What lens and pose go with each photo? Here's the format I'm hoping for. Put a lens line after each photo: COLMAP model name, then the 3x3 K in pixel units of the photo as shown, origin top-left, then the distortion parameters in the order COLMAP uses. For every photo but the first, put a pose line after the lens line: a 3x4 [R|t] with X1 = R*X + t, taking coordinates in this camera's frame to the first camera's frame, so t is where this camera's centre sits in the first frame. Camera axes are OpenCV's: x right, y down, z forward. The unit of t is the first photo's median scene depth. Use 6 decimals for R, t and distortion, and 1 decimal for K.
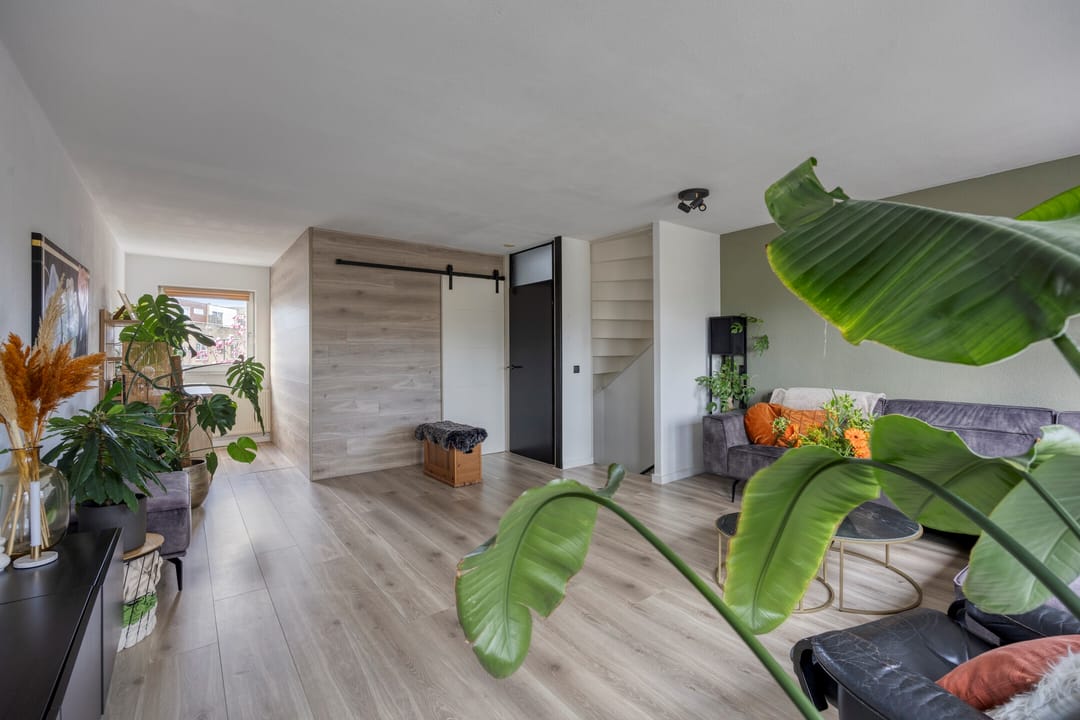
lens RADIAL K [[494.1, 0, 540.8], [0, 494.1, 351.1], [0, 0, 1]] dist [0.000142, 0.000208]
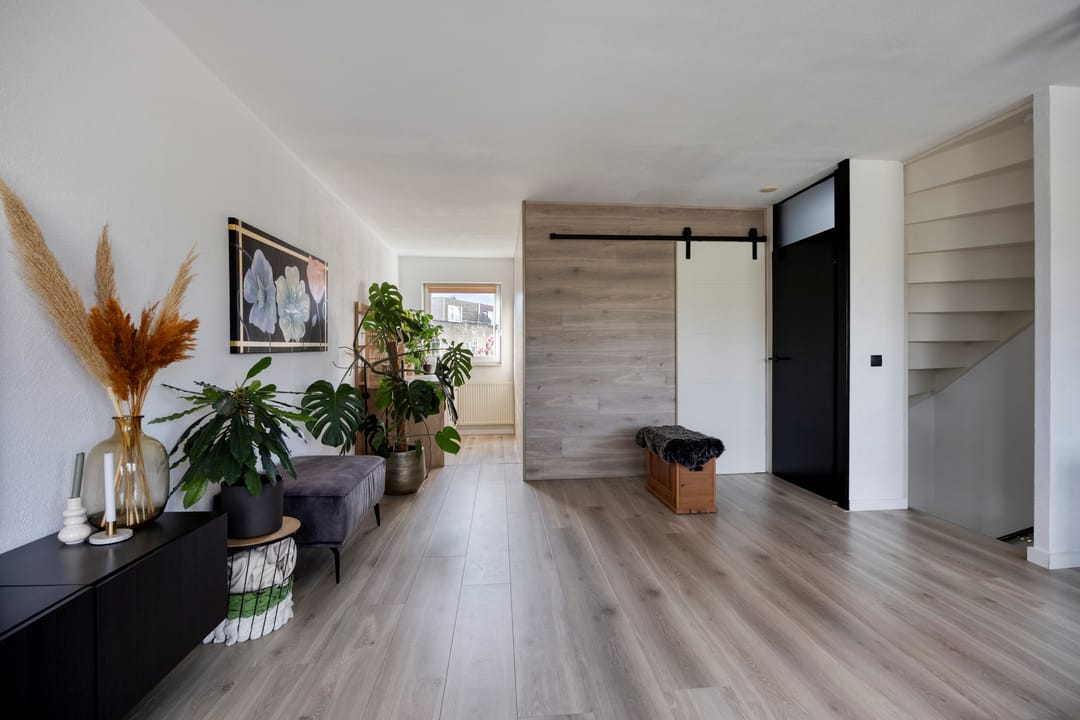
lens RADIAL K [[519.7, 0, 537.8], [0, 519.7, 357.2], [0, 0, 1]] dist [-0.004821, 0.000209]
pose [[0.847747, 0.002151, -0.530396, 0.059602], [0.004164, 0.999934, 0.010711, 0.024517], [0.530384, -0.011289, 0.847682, 0.196079]]
